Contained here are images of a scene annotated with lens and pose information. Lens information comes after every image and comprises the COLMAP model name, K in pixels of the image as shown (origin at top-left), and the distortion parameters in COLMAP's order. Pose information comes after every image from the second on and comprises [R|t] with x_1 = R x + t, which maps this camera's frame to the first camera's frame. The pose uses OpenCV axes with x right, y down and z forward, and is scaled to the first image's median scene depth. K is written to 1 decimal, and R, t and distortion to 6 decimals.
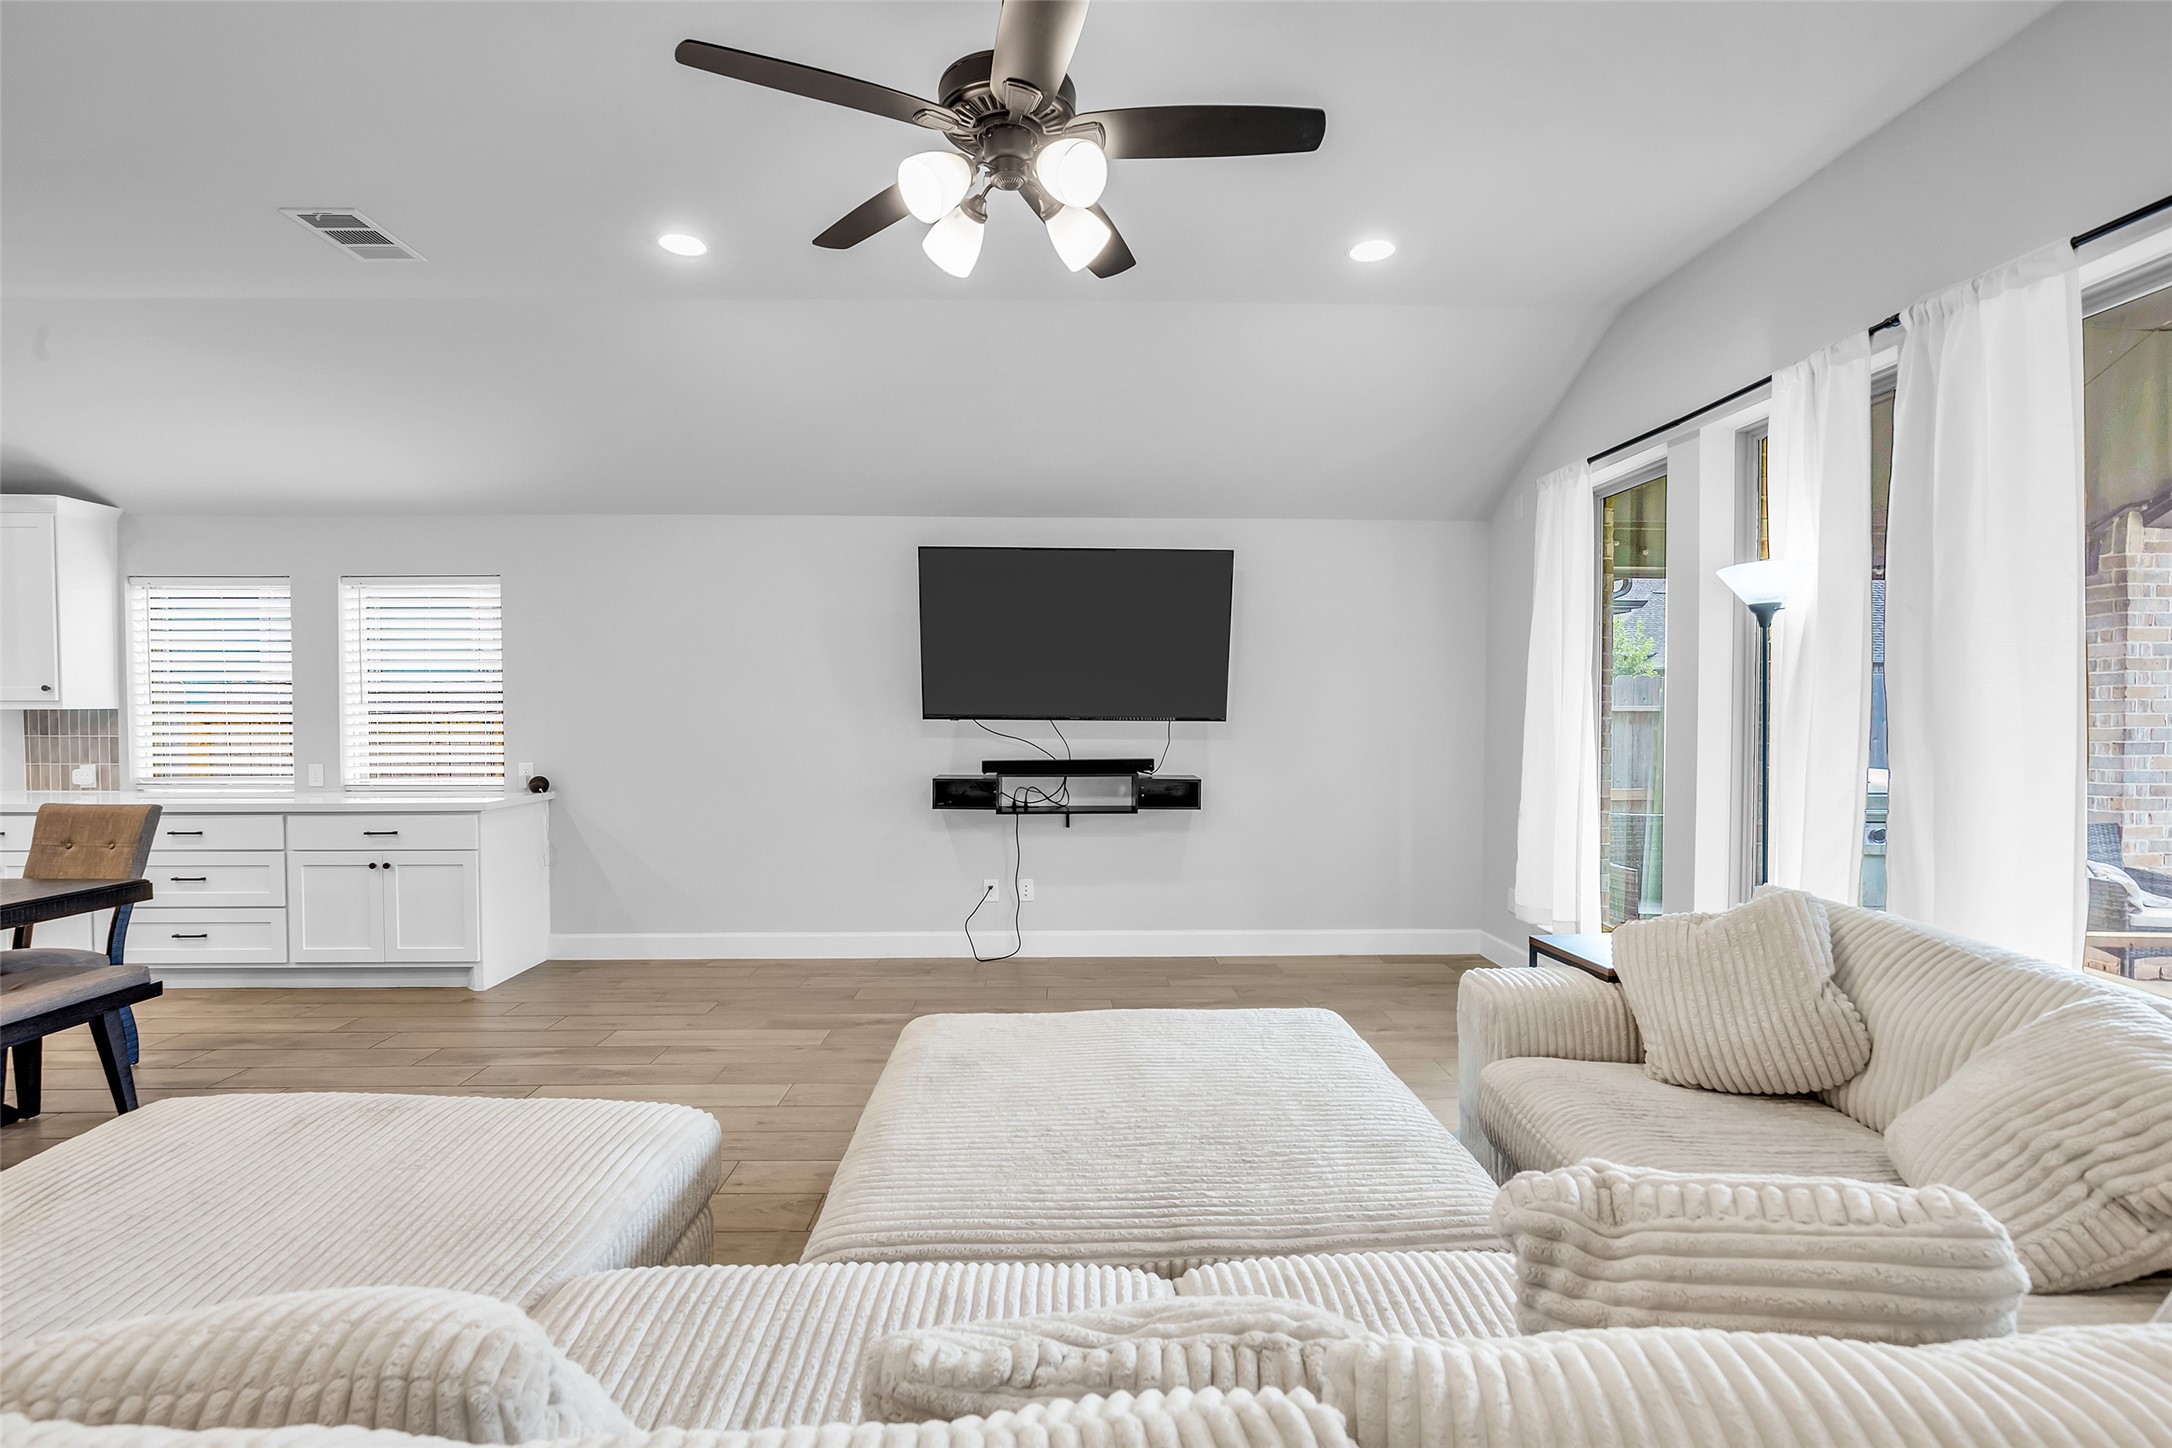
lens RADIAL K [[997.0, 0, 1088.5], [0, 997.0, 728.1], [0, 0, 1]] dist [-0.016976, 0.005082]
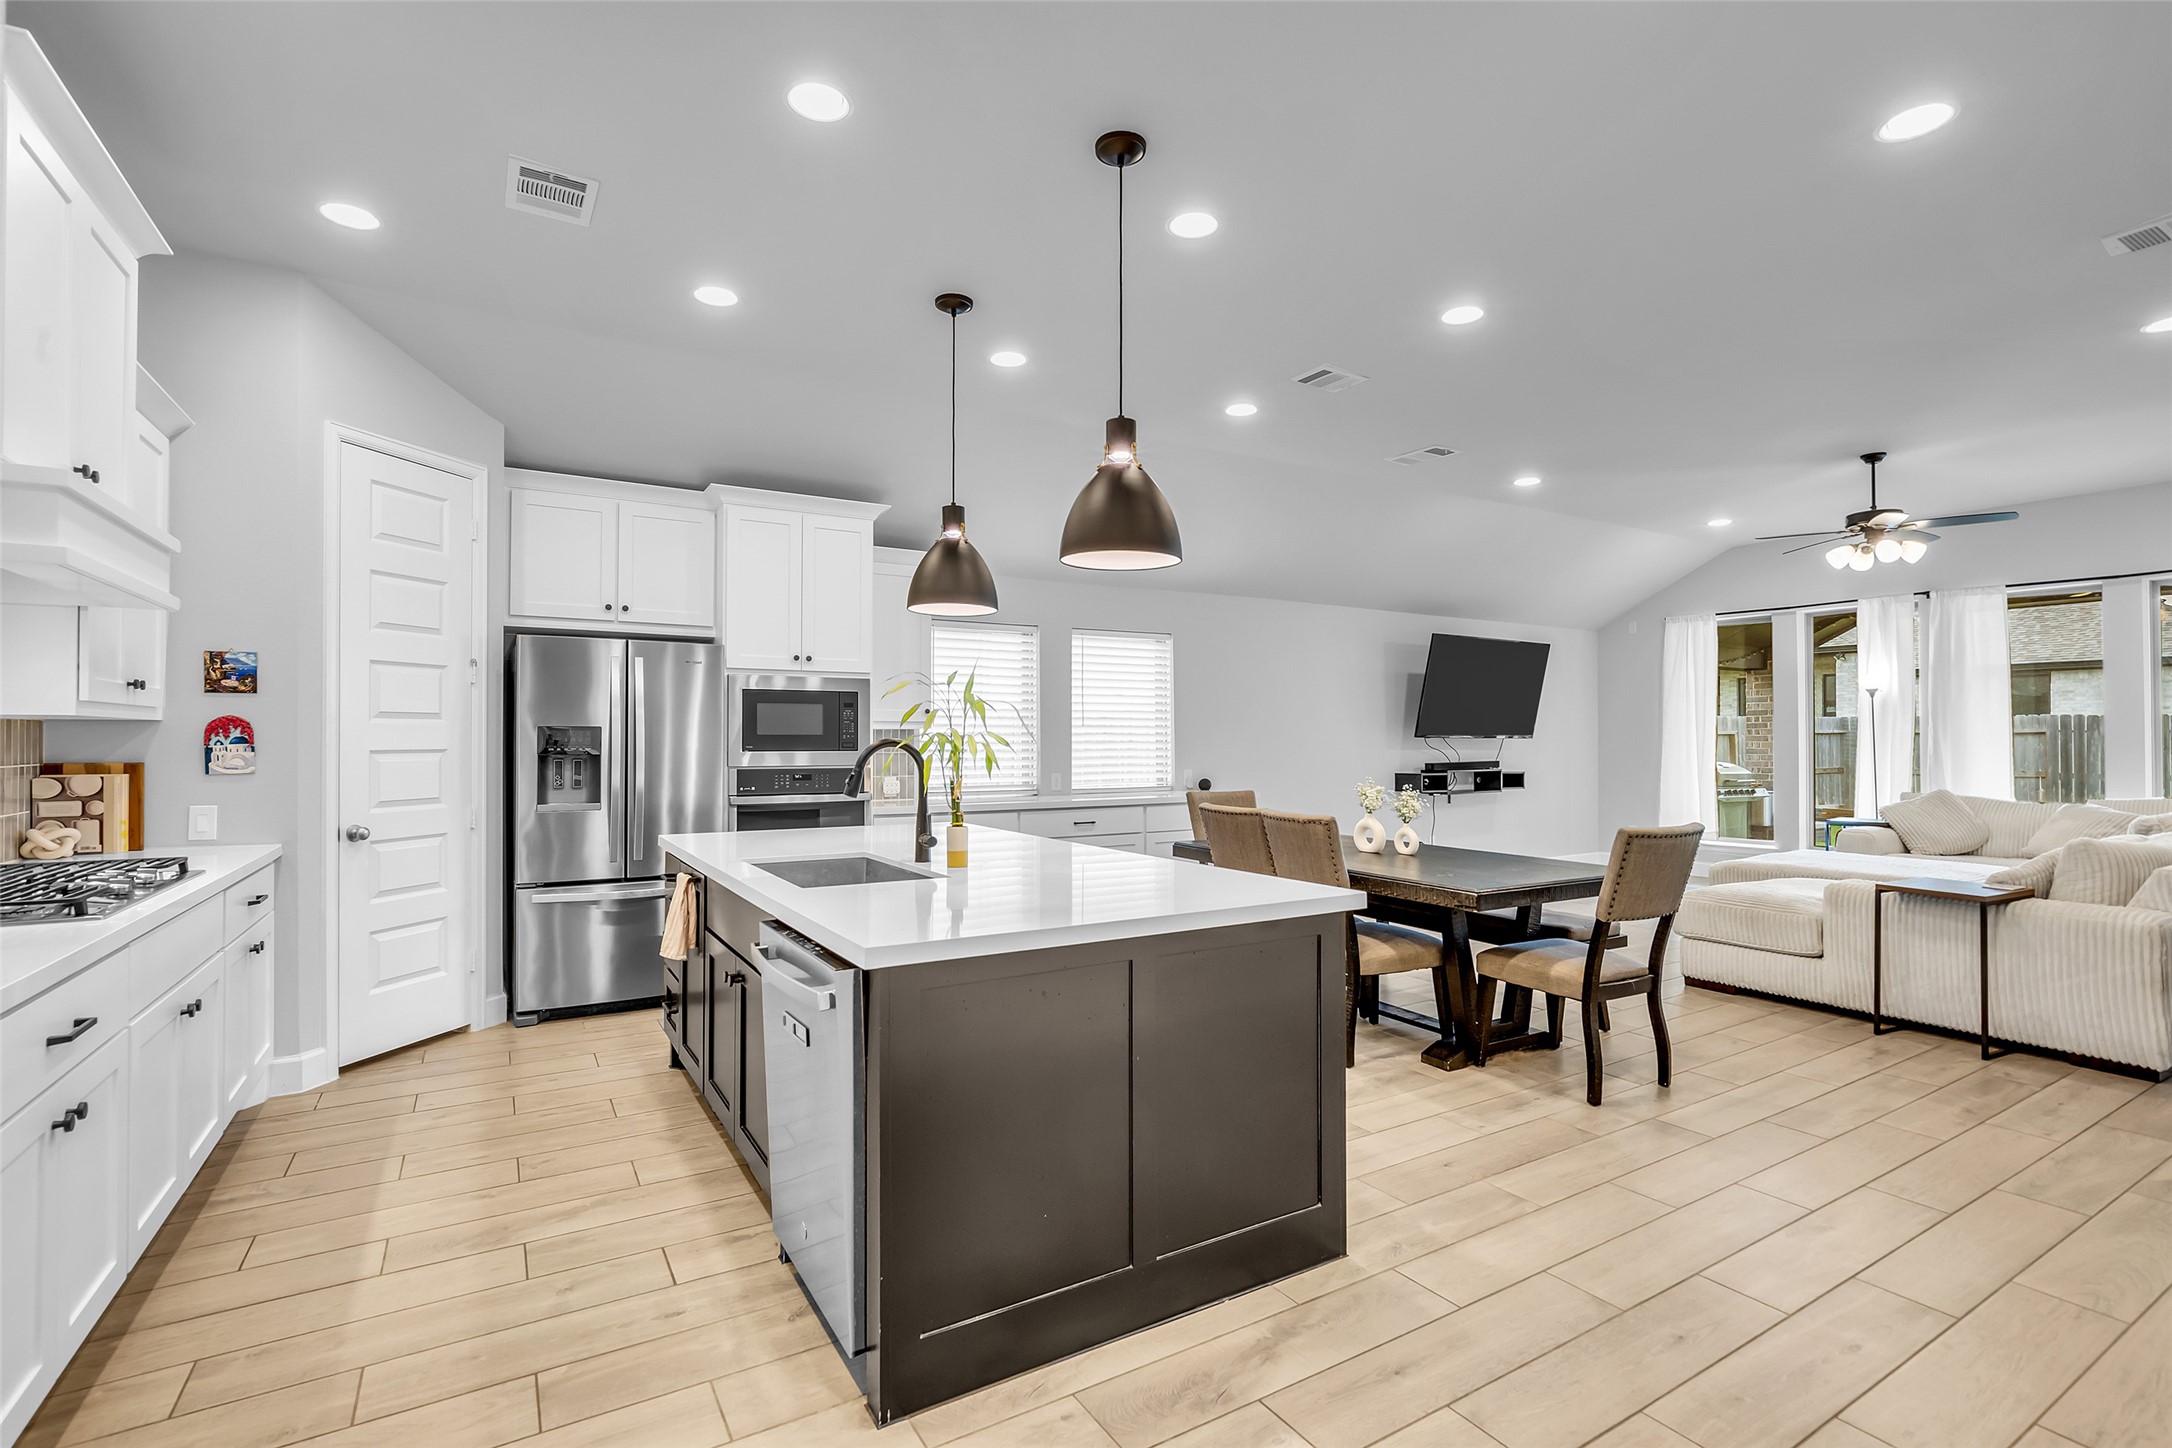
lens RADIAL K [[997.0, 0, 1088.5], [0, 997.0, 728.1], [0, 0, 1]] dist [-0.016976, 0.005082]
pose [[0.869392, 0.003597, 0.494109, -1.401977], [0.014239, 0.999376, -0.032330, 0.020693], [-0.493917, 0.035143, 0.868798, -0.143533]]
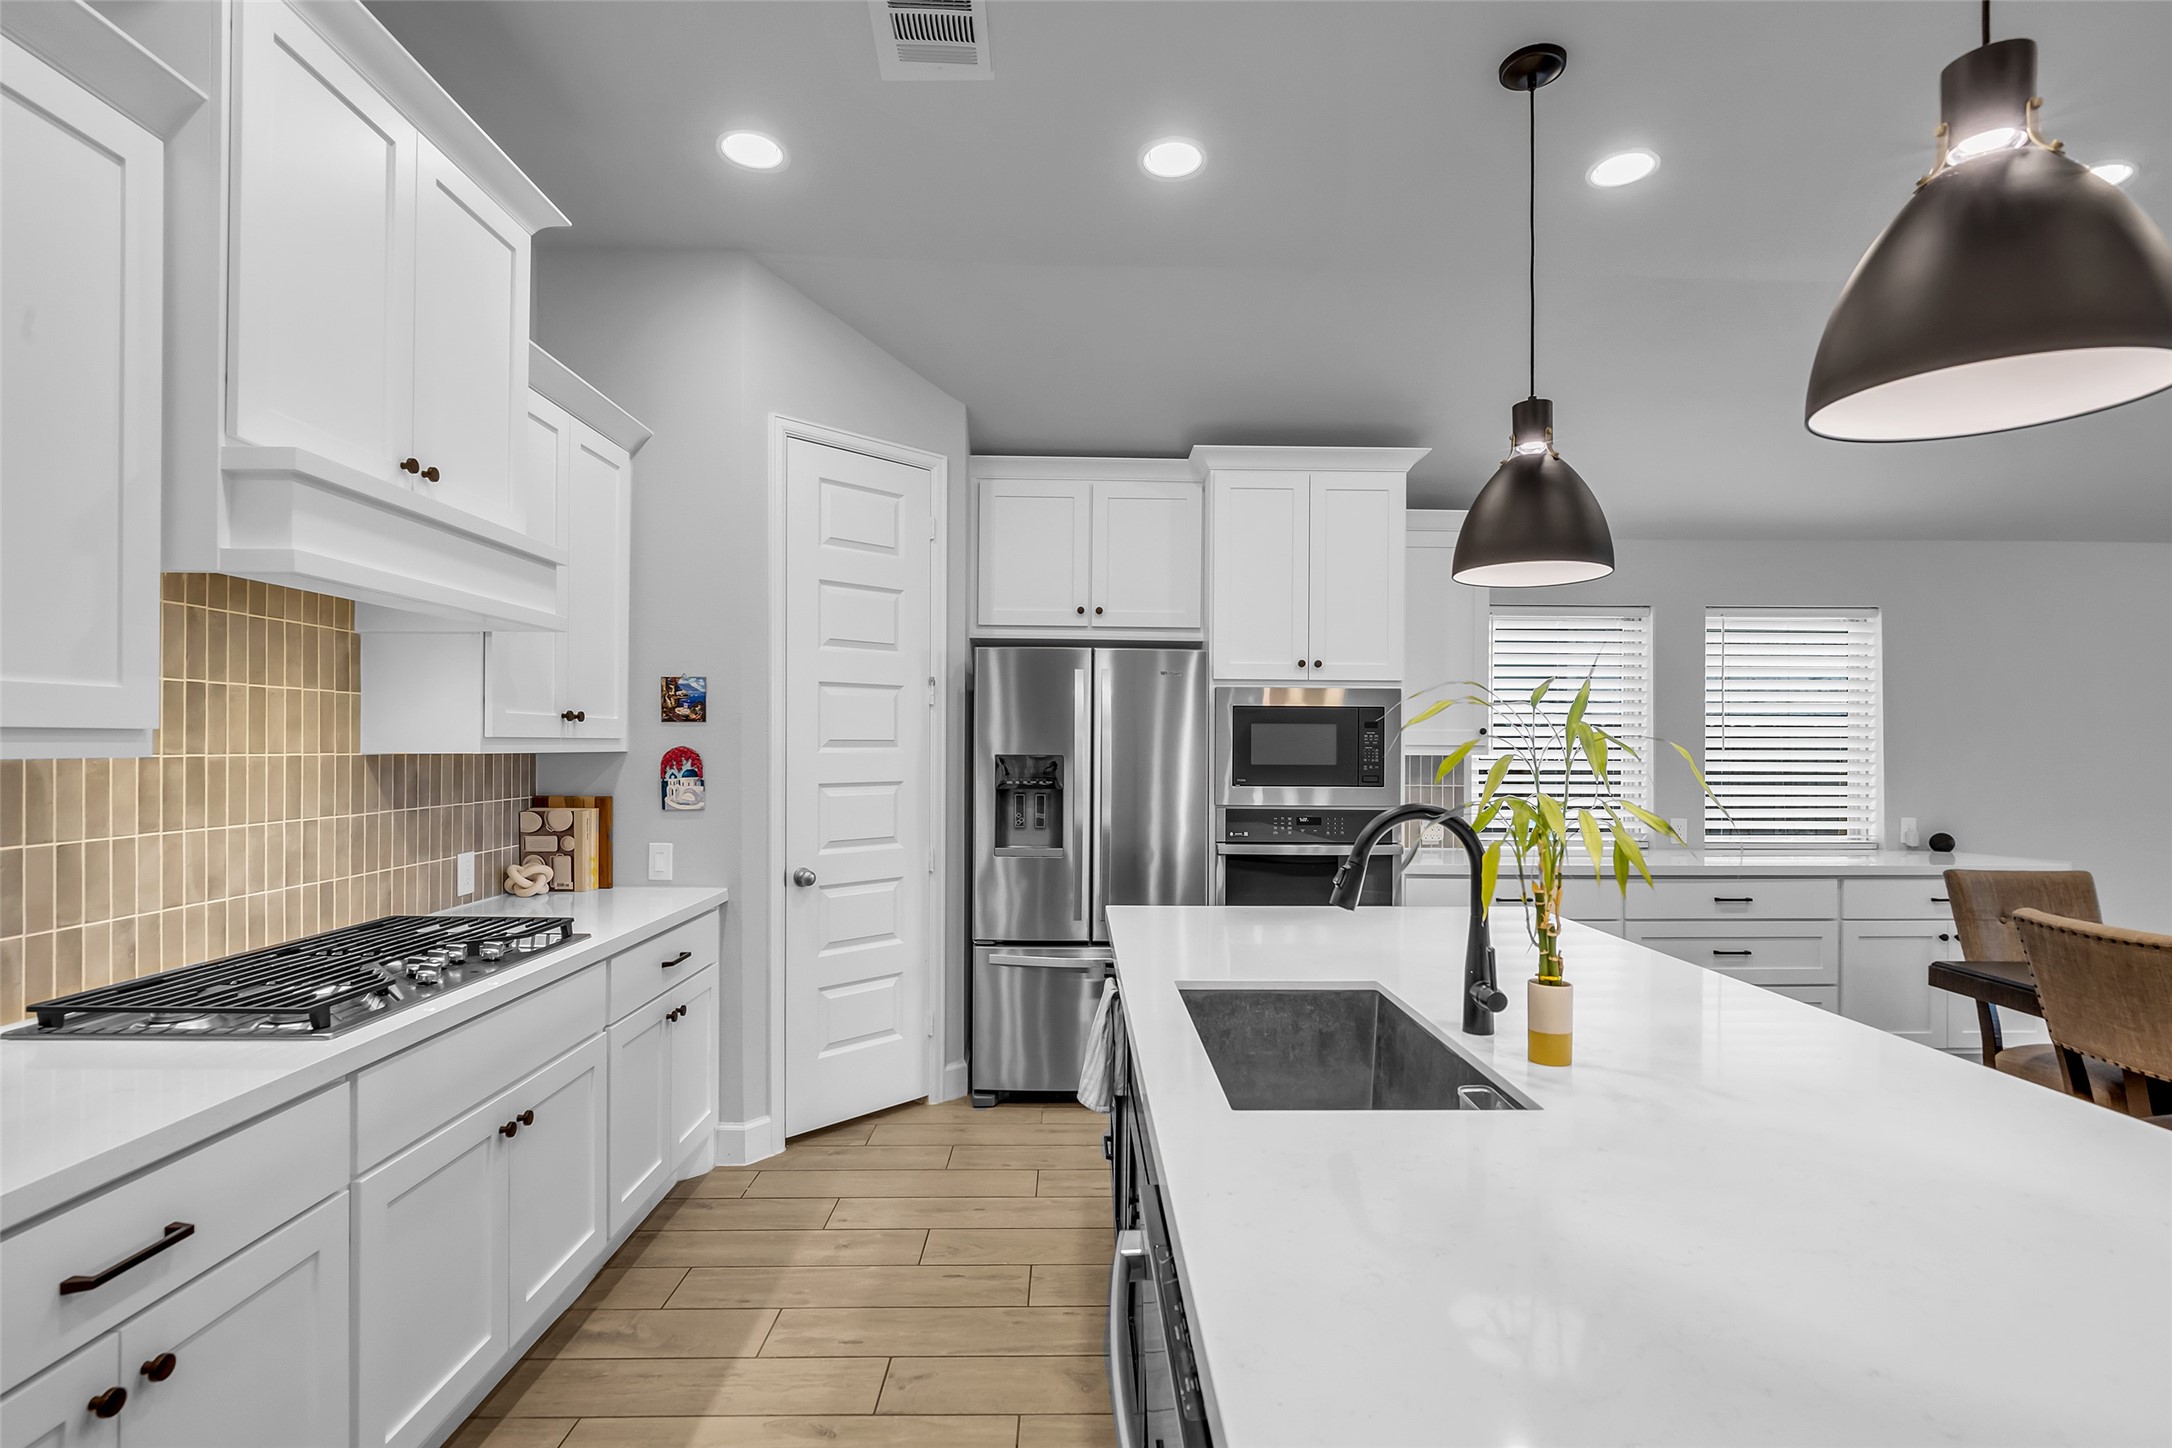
lens RADIAL K [[1020.4, 0, 1092.0], [0, 1020.4, 739.9], [0, 0, 1]] dist [-0.015339, 0.003953]
pose [[0.999957, 0.004402, -0.008161, -1.316220], [-0.004652, 0.999514, -0.030815, -0.003487], [0.008021, 0.030852, 0.999492, 0.092714]]
